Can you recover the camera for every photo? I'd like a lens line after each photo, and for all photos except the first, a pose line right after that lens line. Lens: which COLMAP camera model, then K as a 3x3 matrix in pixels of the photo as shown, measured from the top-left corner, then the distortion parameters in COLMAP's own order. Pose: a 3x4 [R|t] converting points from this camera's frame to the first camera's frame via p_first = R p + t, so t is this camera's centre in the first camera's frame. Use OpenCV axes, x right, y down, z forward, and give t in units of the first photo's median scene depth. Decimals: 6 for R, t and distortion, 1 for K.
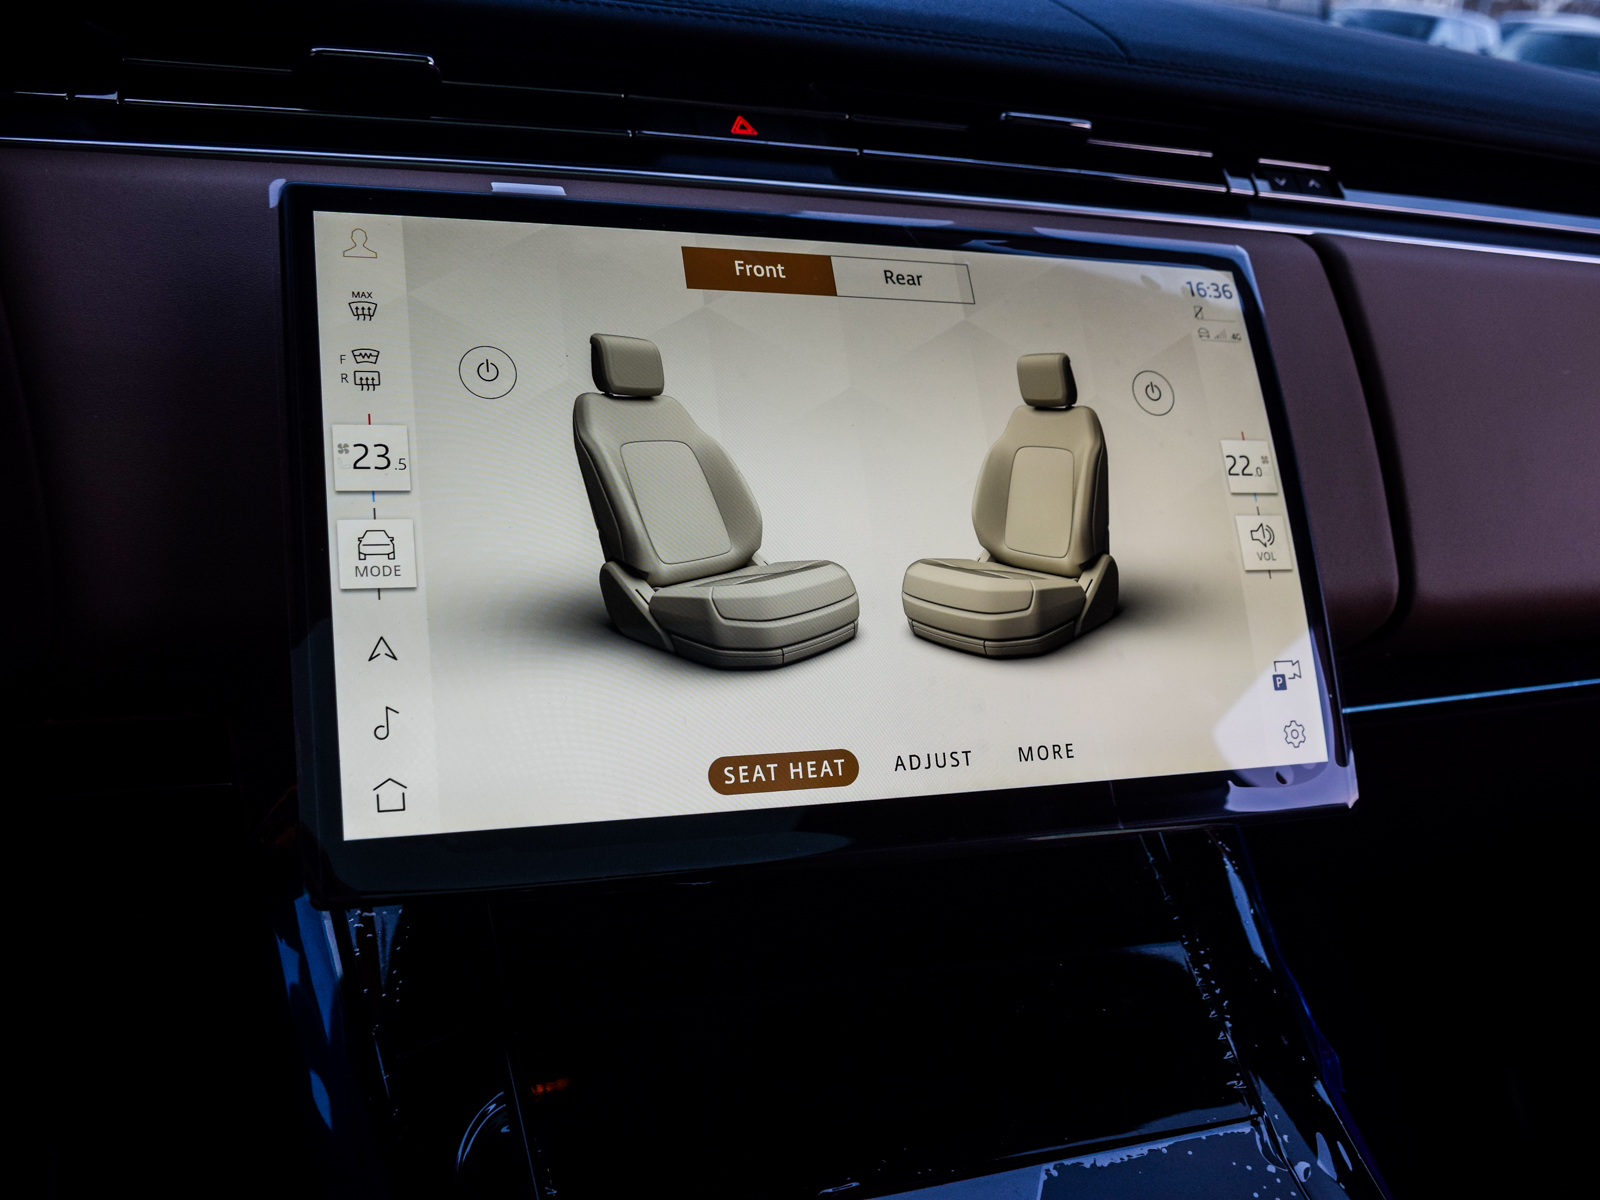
lens RADIAL K [[1542.5, 0, 792.2], [0, 1542.5, 608.4], [0, 0, 1]] dist [-0.070733, 0.000000]
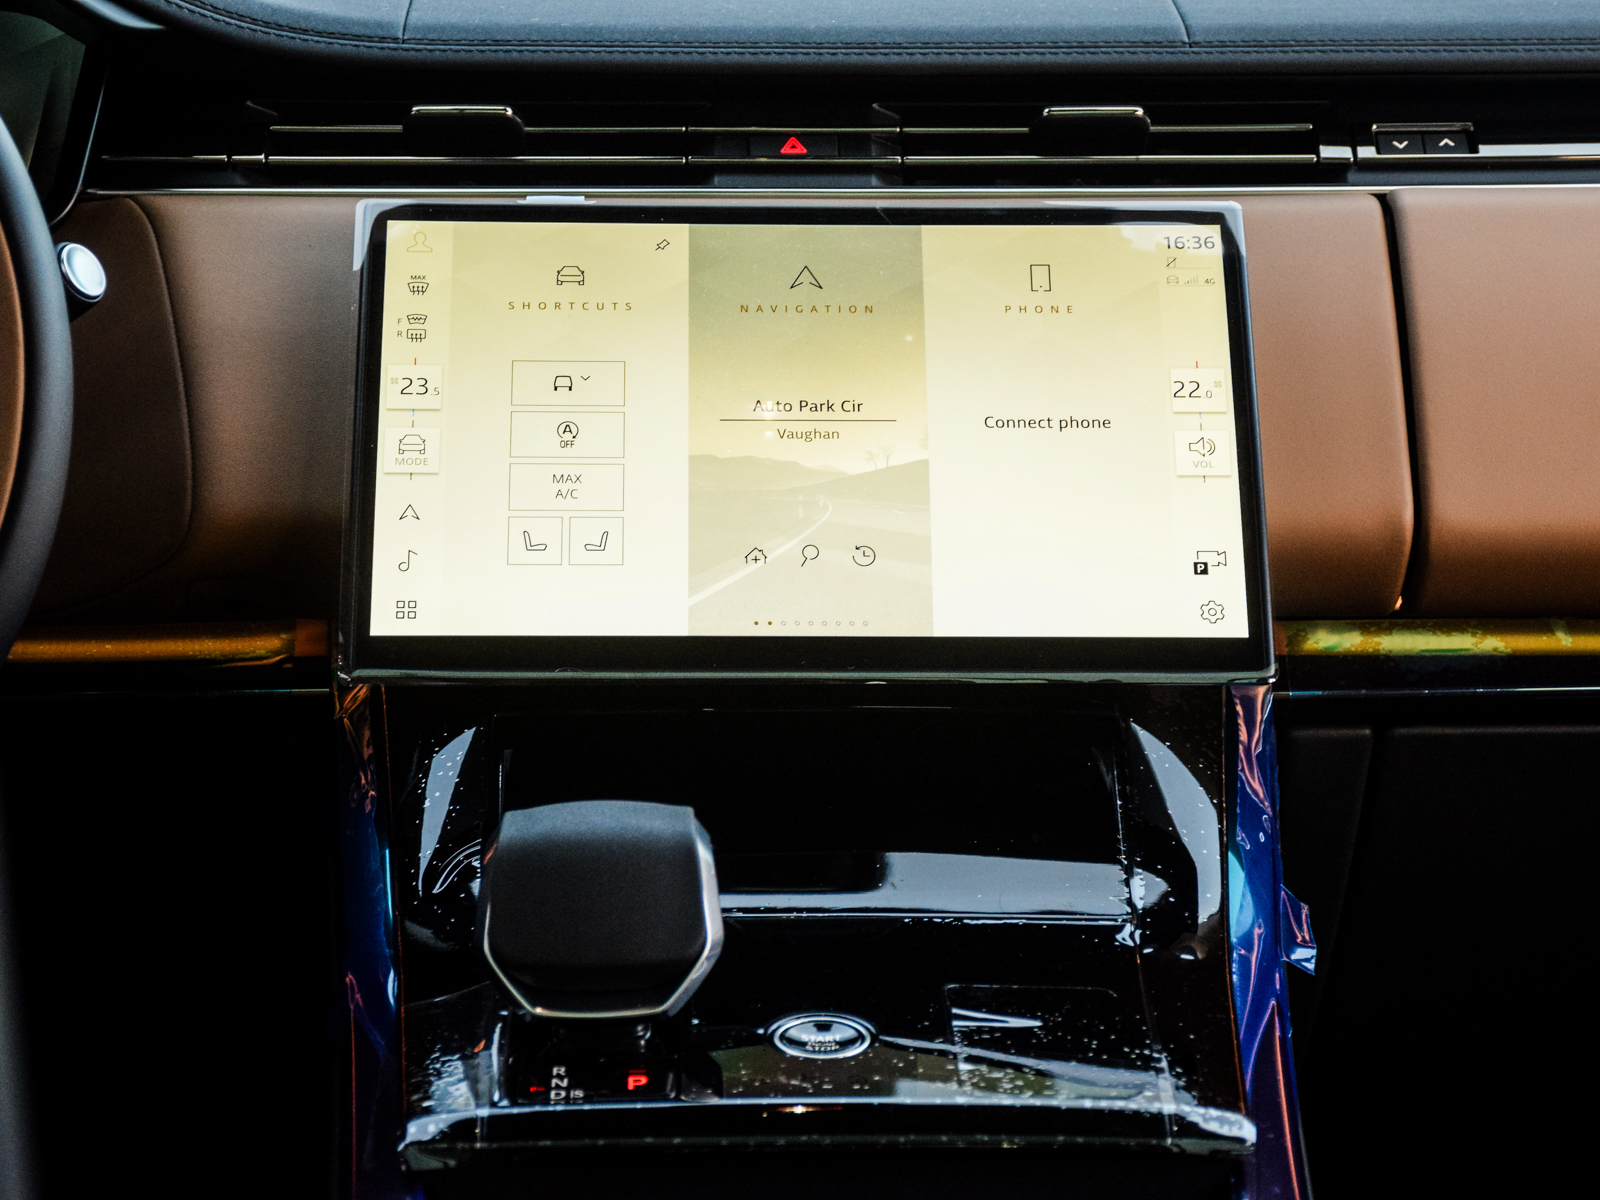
lens RADIAL K [[4351.0, 0, 798.1], [0, 4351.0, 600.3], [0, 0, 1]] dist [0.699740, 0.000000]
pose [[0.933357, -0.066671, -0.352703, 1.151591], [-0.026562, 0.967076, -0.253098, 0.870145], [0.357965, 0.245599, 0.900856, -1.918821]]
